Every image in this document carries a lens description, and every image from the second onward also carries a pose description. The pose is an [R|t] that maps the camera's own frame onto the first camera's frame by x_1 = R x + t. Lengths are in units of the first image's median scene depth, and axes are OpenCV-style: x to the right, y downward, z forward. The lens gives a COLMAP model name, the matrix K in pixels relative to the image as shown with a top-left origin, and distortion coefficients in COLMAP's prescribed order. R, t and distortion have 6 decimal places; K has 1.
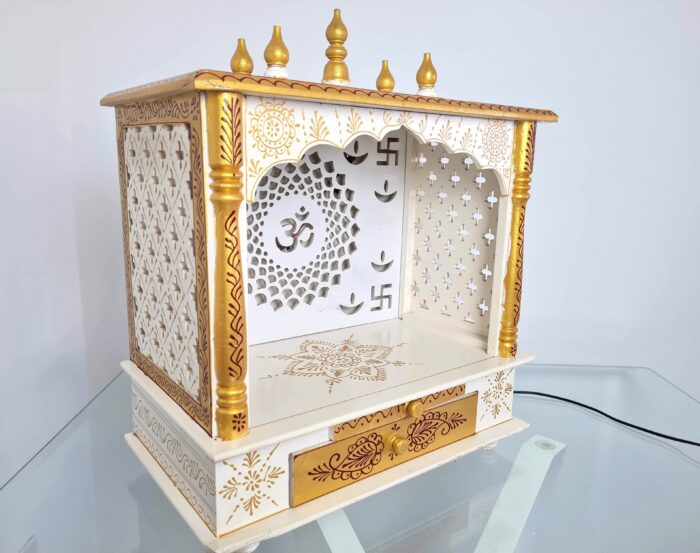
lens RADIAL K [[573.4, 0, 351.2], [0, 573.4, 272.2], [0, 0, 1]] dist [-0.010303, 0.013197]
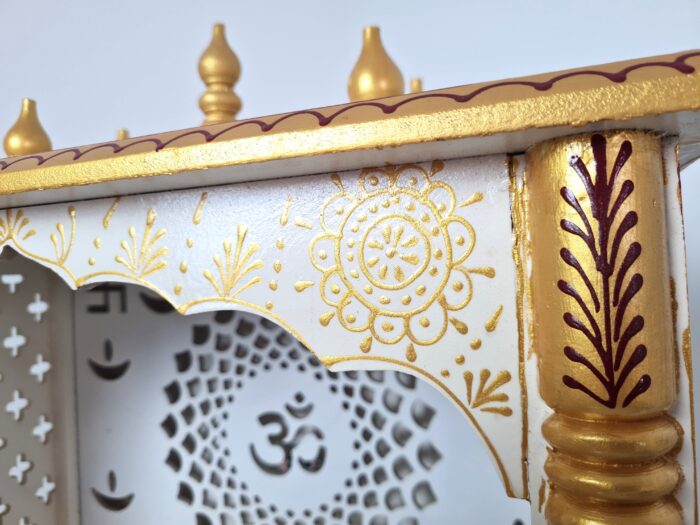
lens RADIAL K [[541.8, 0, 341.8], [0, 541.8, 250.7], [0, 0, 1]] dist [0.027254, -0.033450]
pose [[0.525006, -0.075701, -0.847725, 0.419781], [-0.114234, 0.980756, -0.158327, -0.190332], [0.843397, 0.179962, 0.506256, 0.855759]]
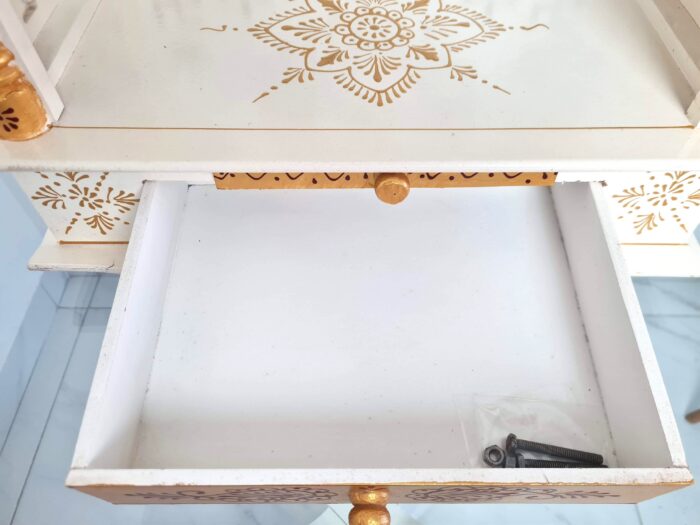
lens RADIAL K [[541.8, 0, 353.1], [0, 541.8, 261.1], [0, 0, 1]] dist [0.027254, -0.033450]
pose [[0.792110, 0.472261, -0.386692, 0.275456], [-0.102522, 0.727469, 0.678438, -0.032123], [0.601707, -0.497754, 0.624652, 0.595786]]
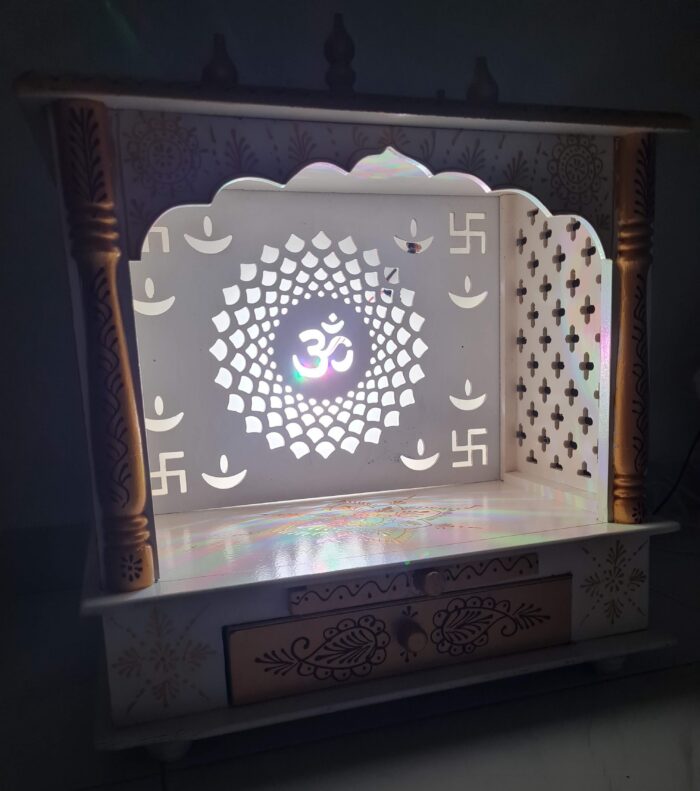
lens RADIAL K [[720.8, 0, 358.3], [0, 720.8, 461.0], [0, 0, 1]] dist [0.014123, 0.000000]
pose [[0.939736, -0.007503, -0.341820, 0.289344], [-0.003928, 0.999456, -0.032738, 0.116114], [0.341879, 0.032108, 0.939195, 0.177669]]
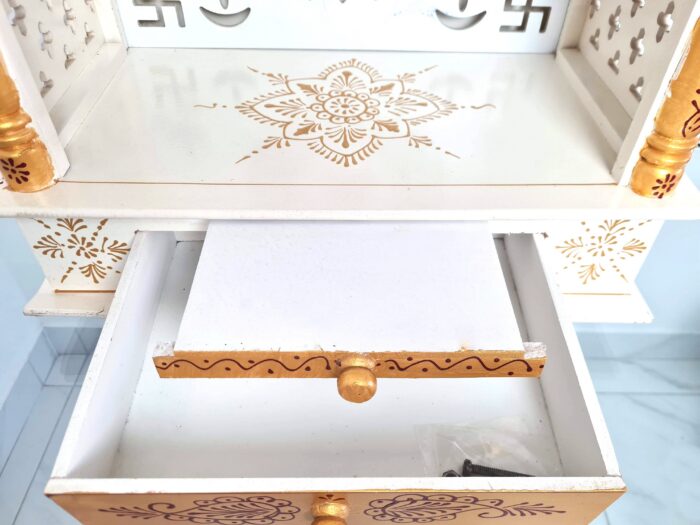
lens RADIAL K [[541.8, 0, 352.3], [0, 541.8, 267.9], [0, 0, 1]] dist [0.027254, -0.033450]
pose [[0.795886, 0.408643, -0.446739, 0.334403], [-0.110669, 0.823626, 0.556230, -0.031354], [0.595246, -0.393256, 0.700737, 0.556440]]
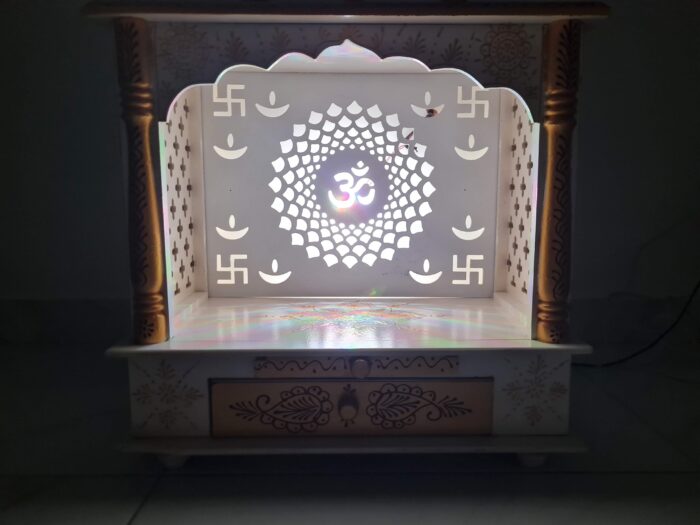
lens RADIAL K [[541.8, 0, 359.9], [0, 541.8, 248.7], [0, 0, 1]] dist [0.027254, -0.033450]
pose [[0.800344, 0.043420, -0.597967, 0.537002], [-0.098168, 0.993404, -0.059258, 0.100981], [0.591449, 0.106128, 0.799327, 0.309319]]
